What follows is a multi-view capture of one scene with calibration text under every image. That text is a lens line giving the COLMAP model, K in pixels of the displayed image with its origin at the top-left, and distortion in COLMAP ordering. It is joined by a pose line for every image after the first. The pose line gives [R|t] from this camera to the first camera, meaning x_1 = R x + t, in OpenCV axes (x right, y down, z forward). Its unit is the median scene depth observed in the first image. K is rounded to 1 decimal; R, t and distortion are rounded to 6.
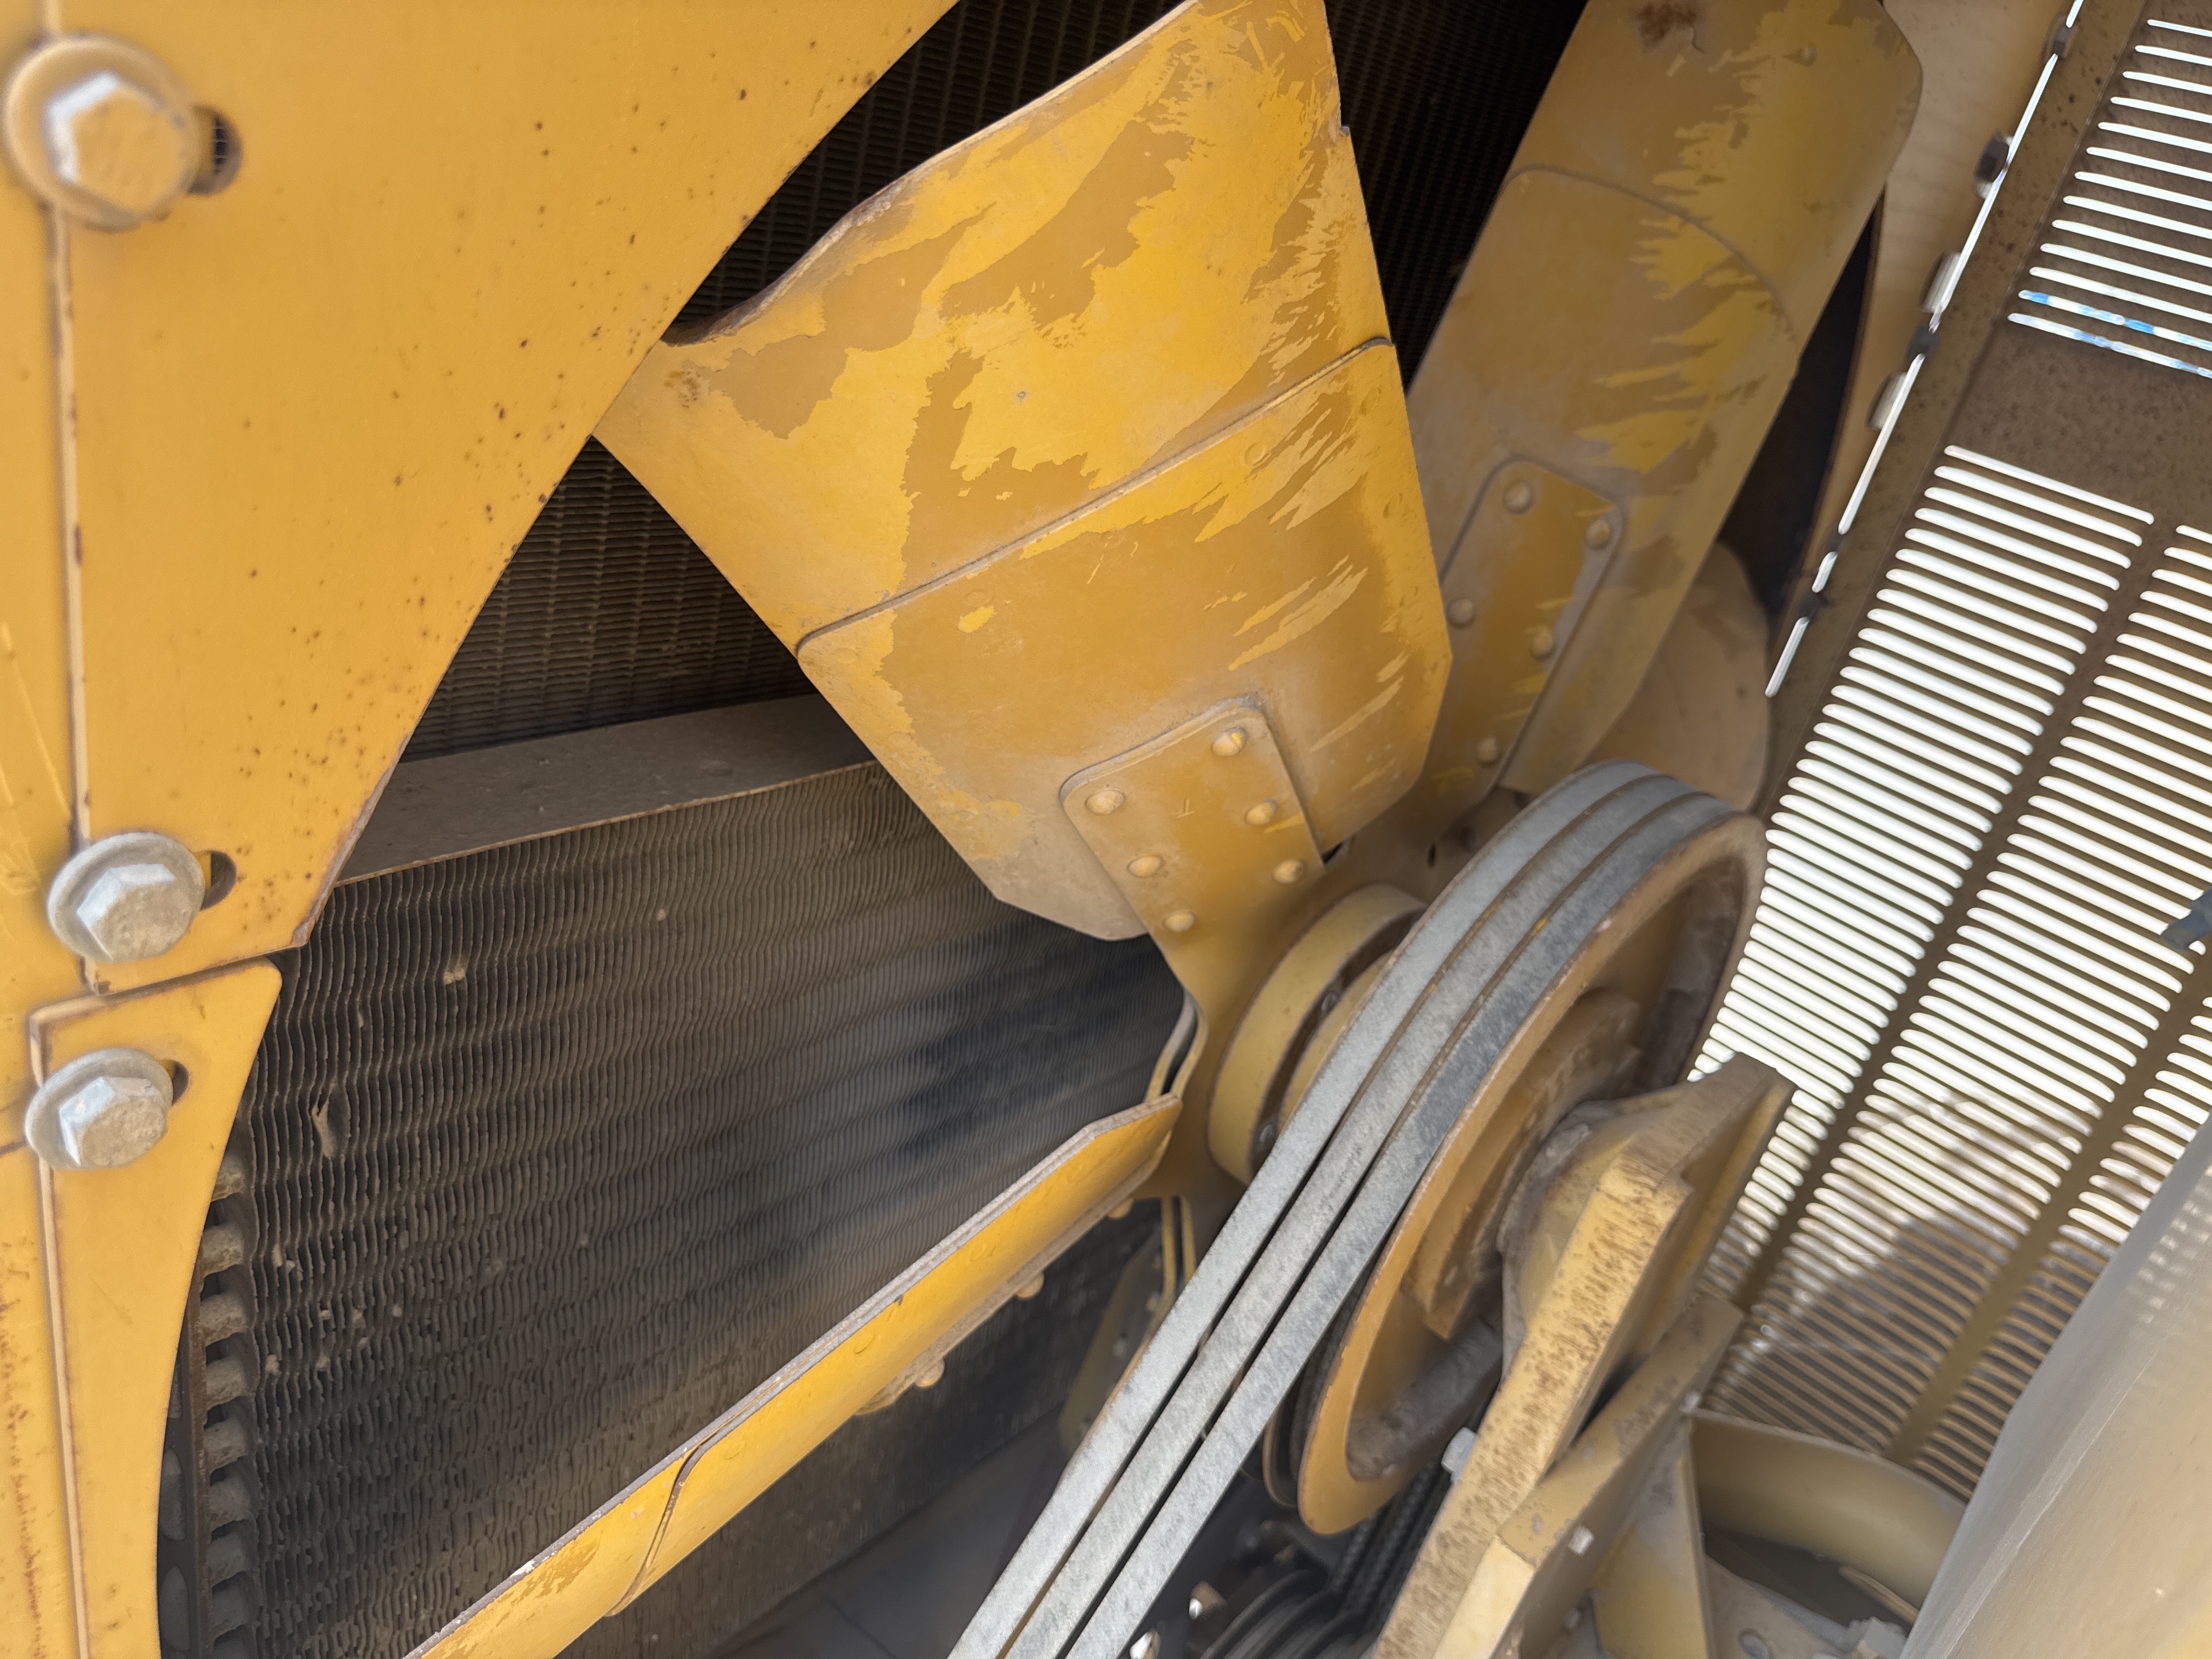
lens RADIAL K [[1605.9, 0, 1115.7], [0, 1605.9, 837.5], [0, 0, 1]] dist [-0.019690, 0.000390]
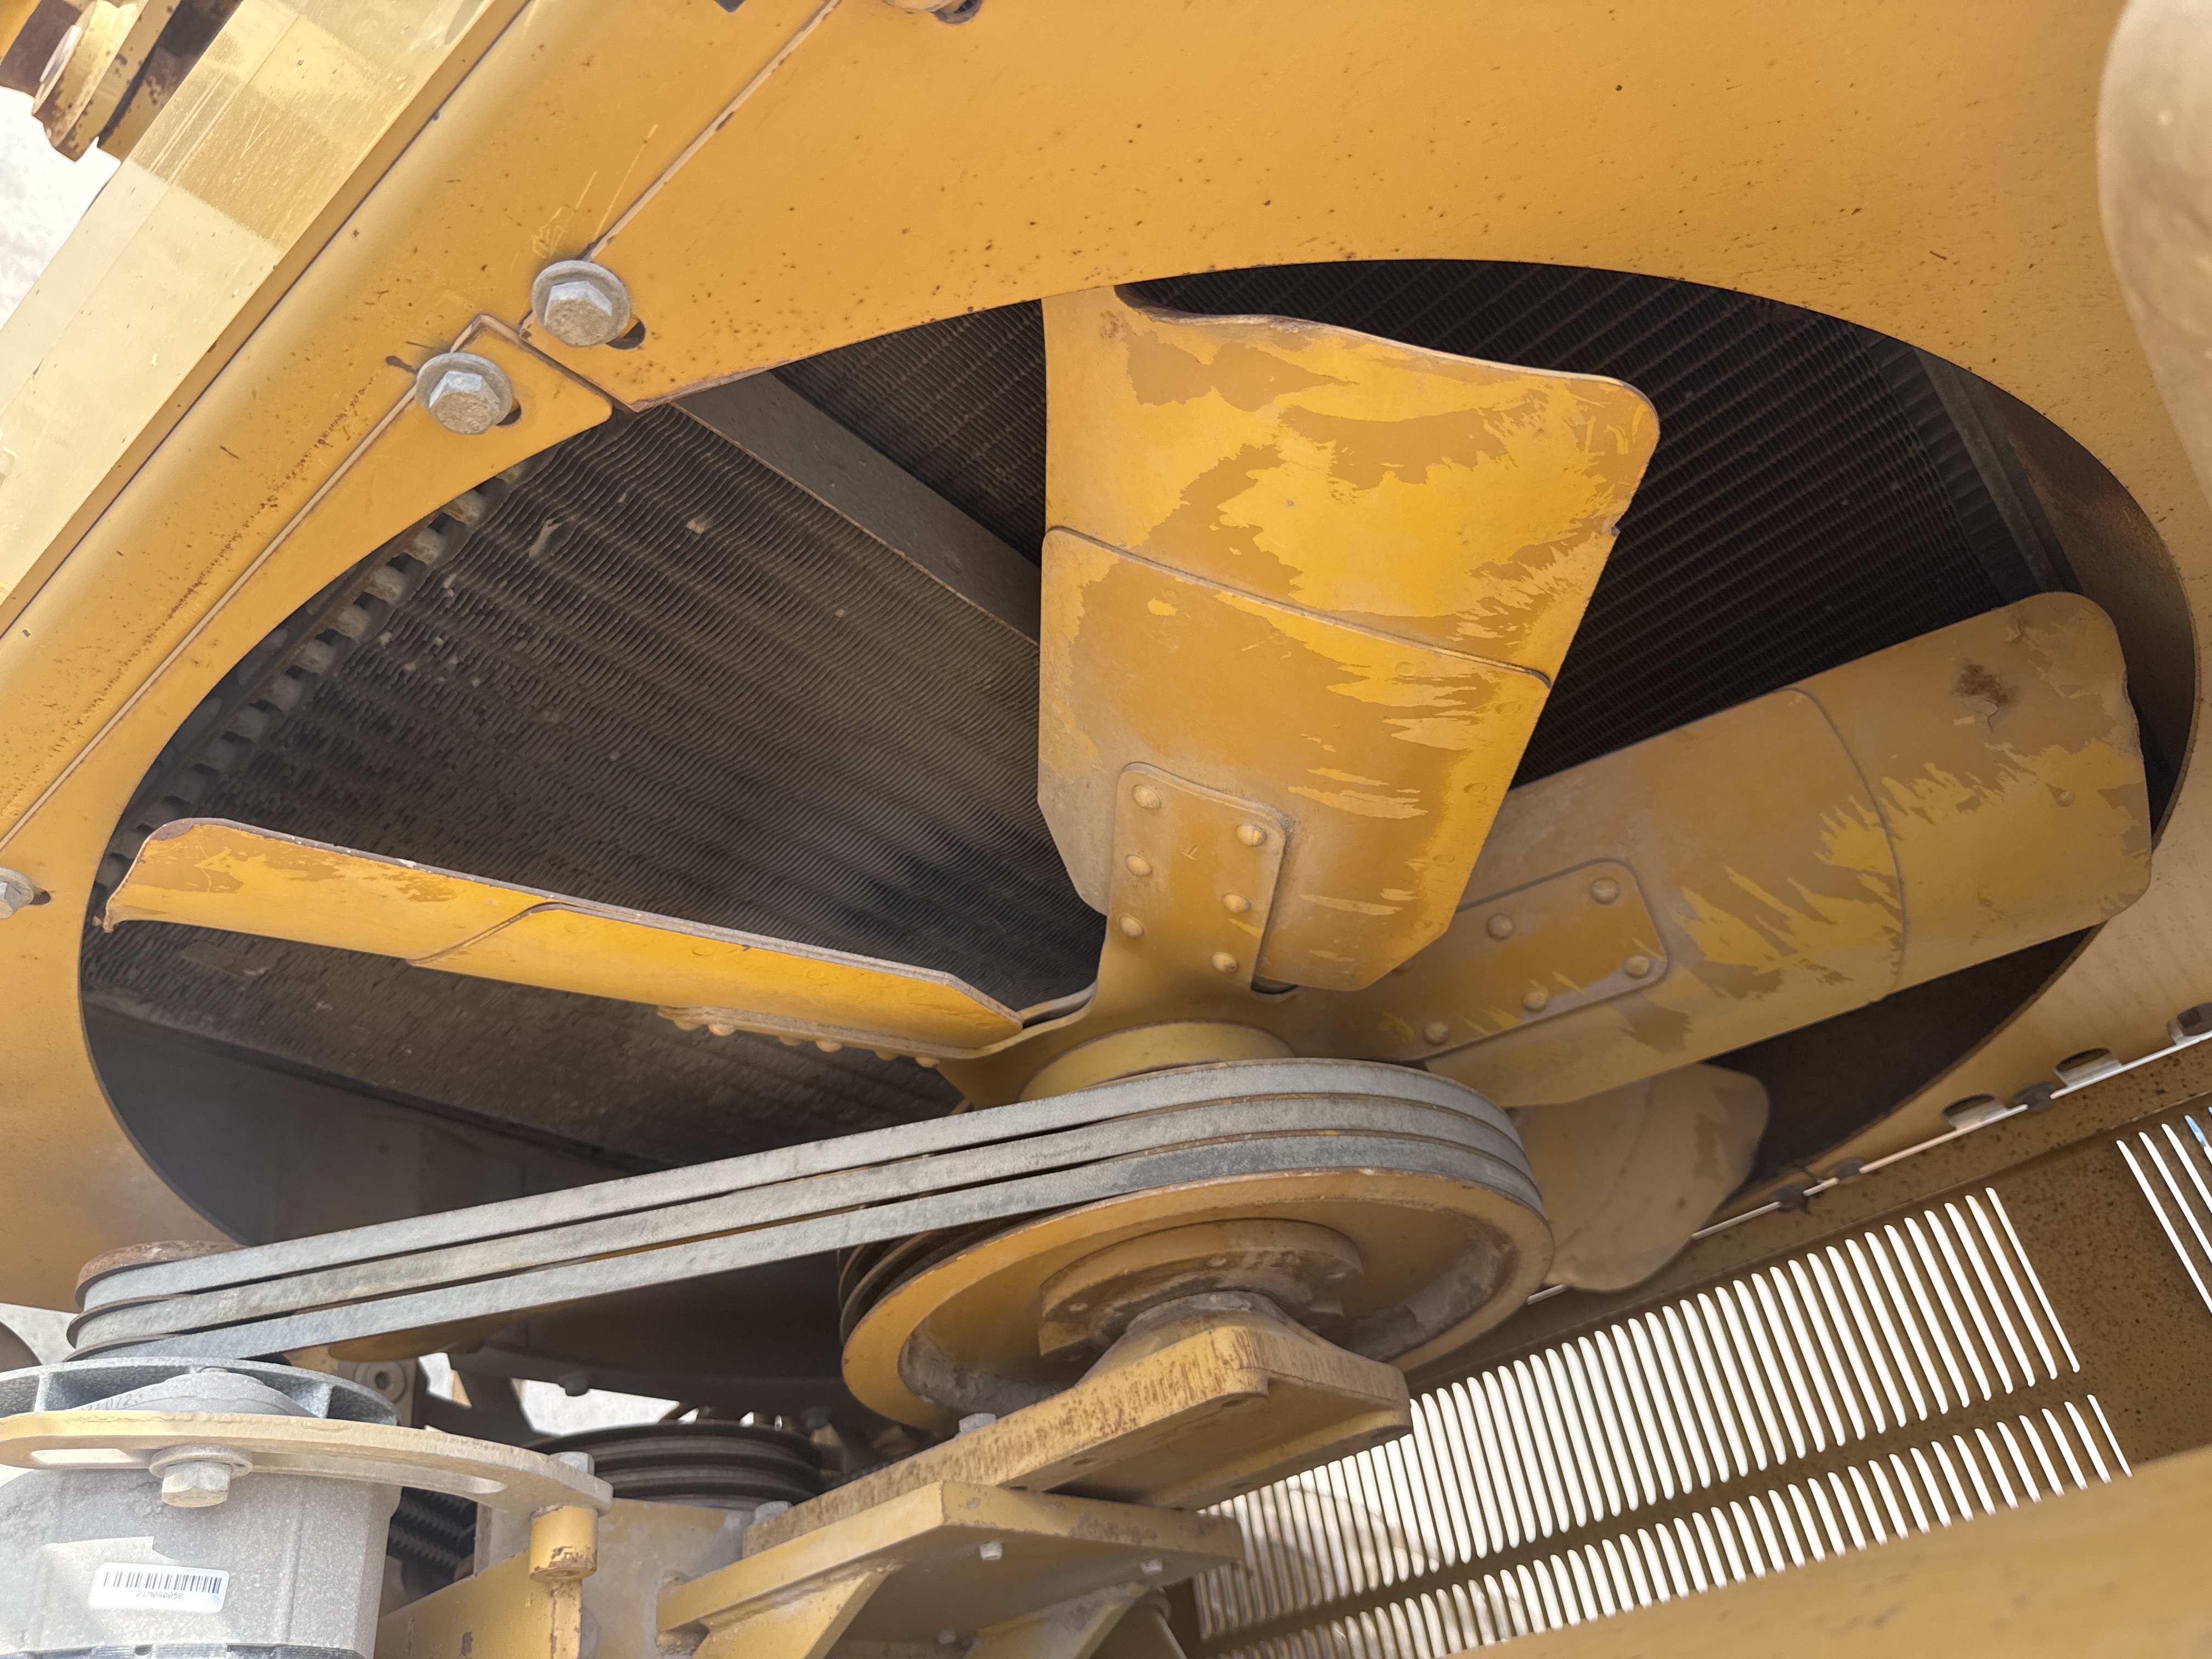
lens RADIAL K [[1591.2, 0, 1120.6], [0, 1591.2, 834.5], [0, 0, 1]] dist [-0.001534, -0.005917]
pose [[0.693627, 0.712246, -0.107645, 0.134306], [-0.716356, 0.697735, 0.000698, 0.011227], [0.075605, 0.076628, 0.994189, -0.221847]]
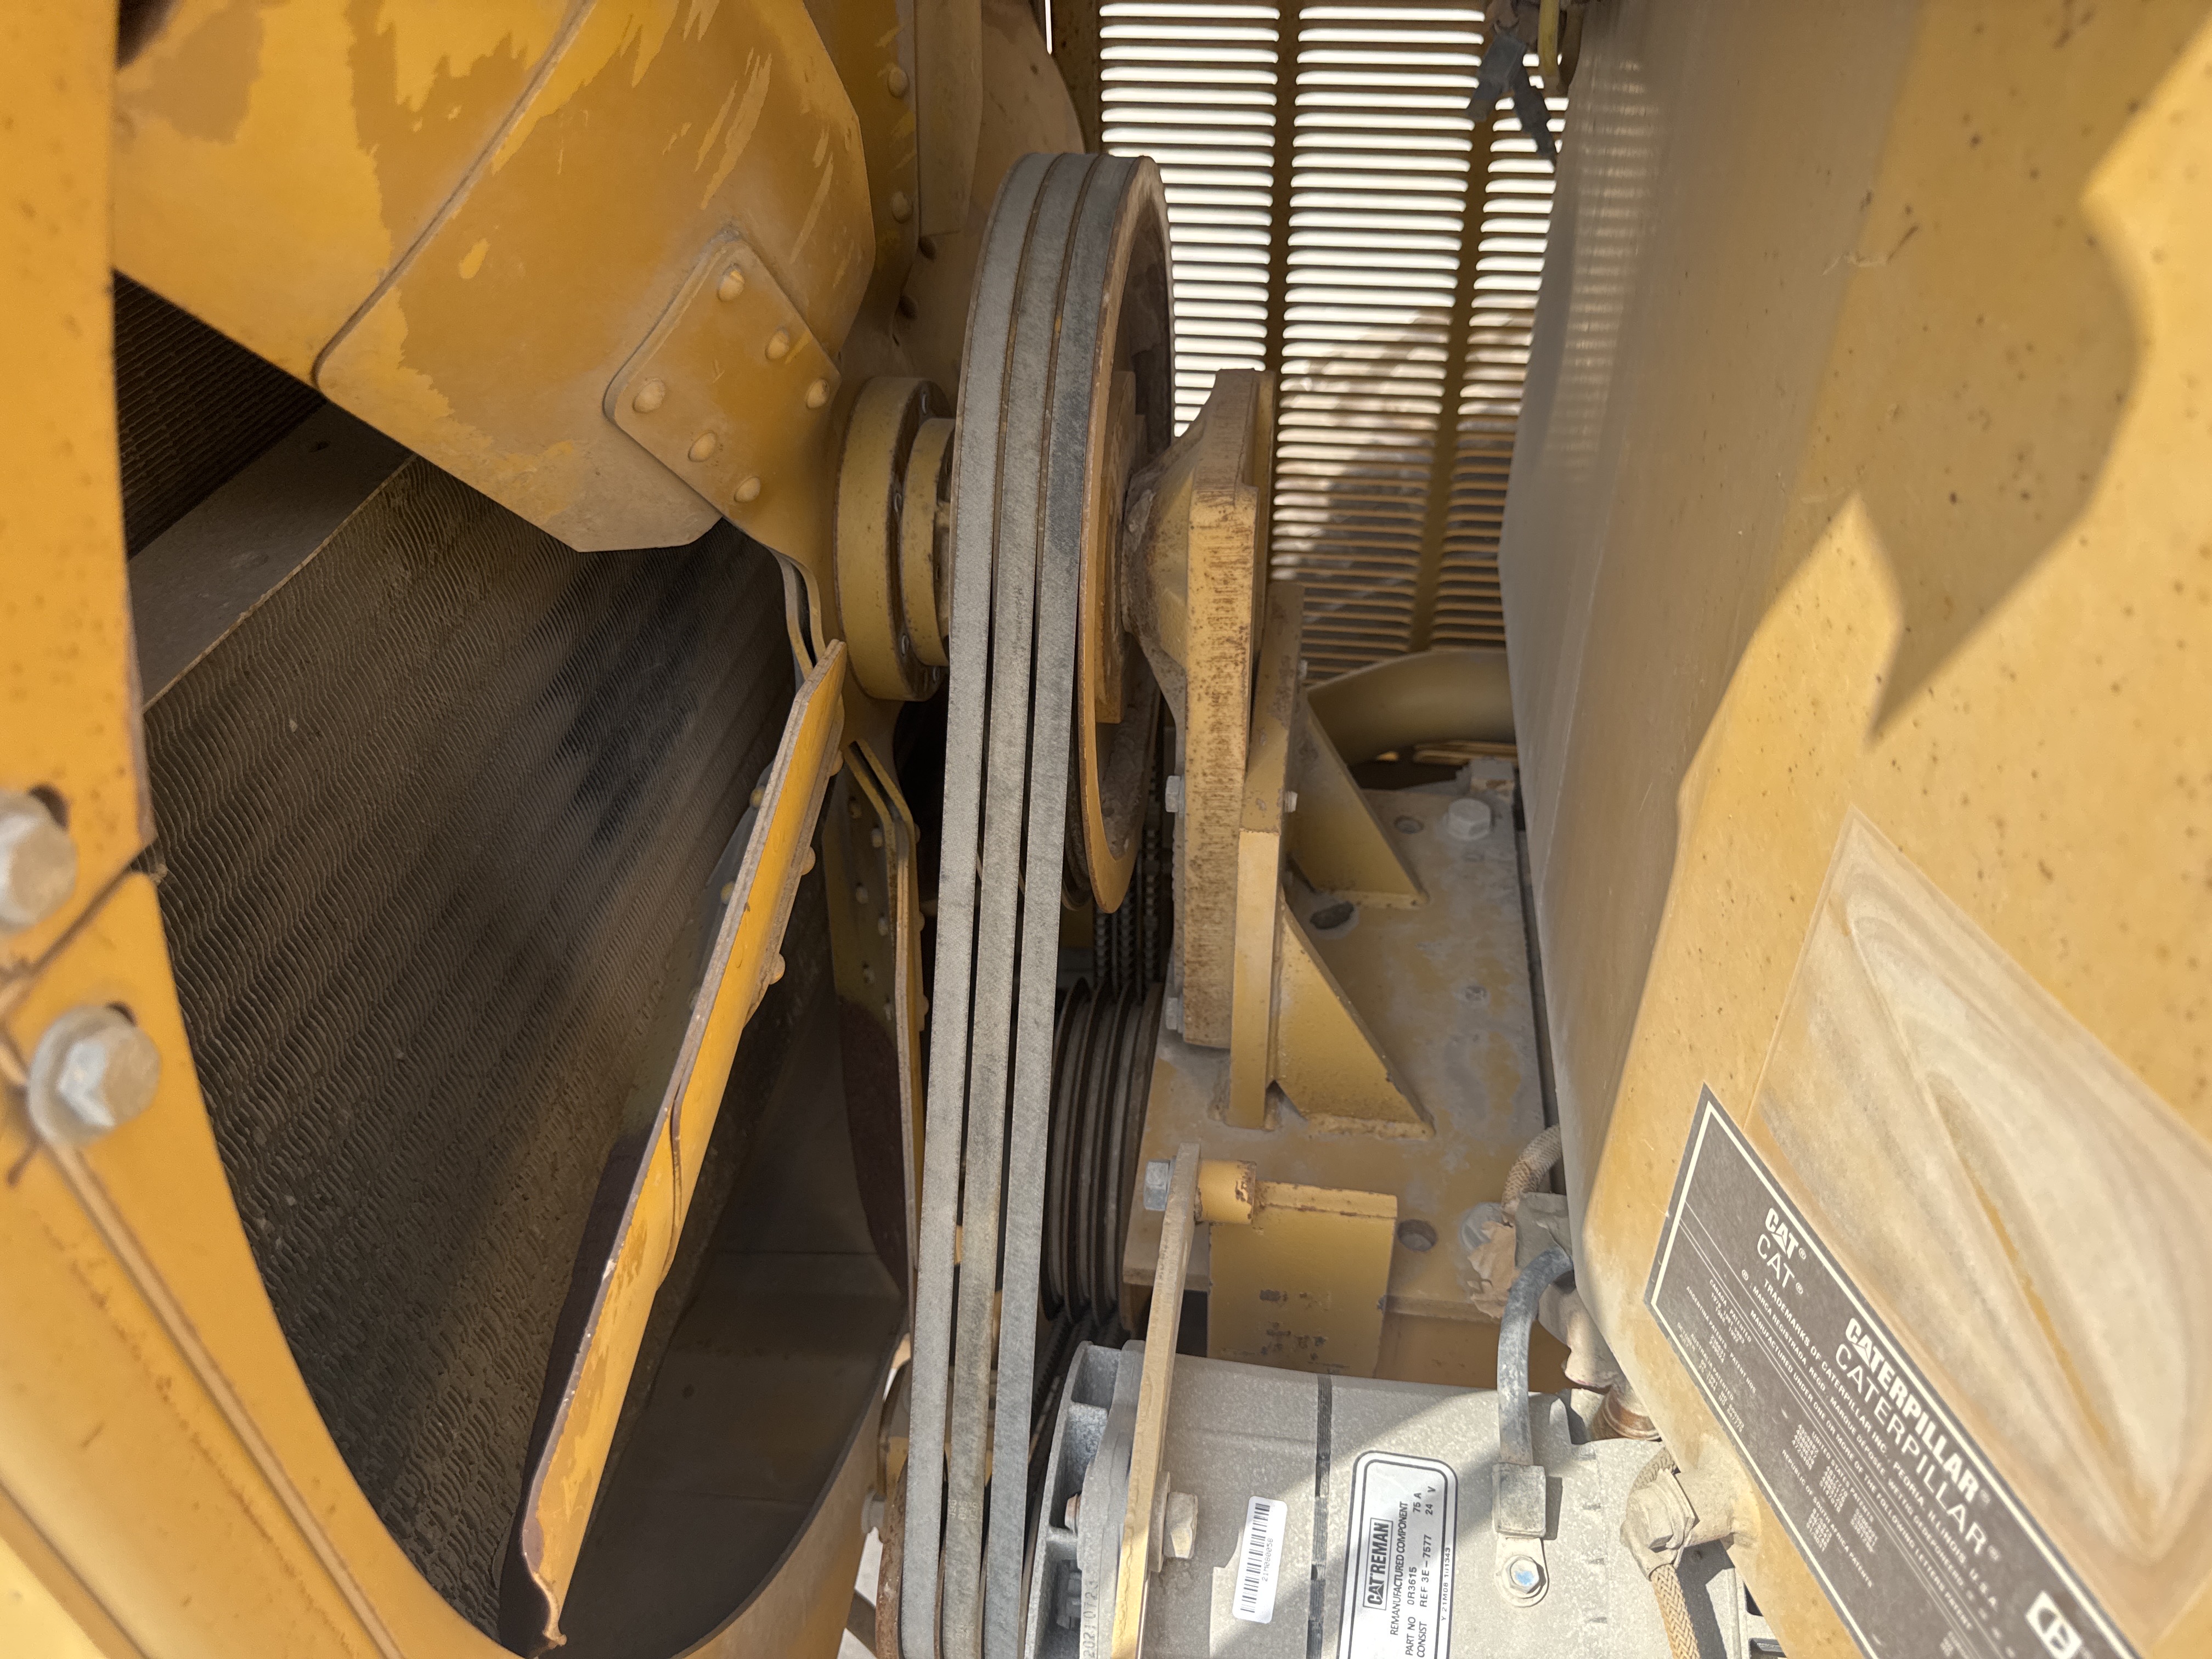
lens RADIAL K [[1565.2, 0, 1081.6], [0, 1565.2, 825.9], [0, 0, 1]] dist [0.136220, -0.245091]
pose [[0.817863, -0.522187, 0.241705, -0.168233], [0.439702, 0.838111, 0.322851, -0.001111], [-0.371164, -0.157770, 0.915066, -0.048223]]
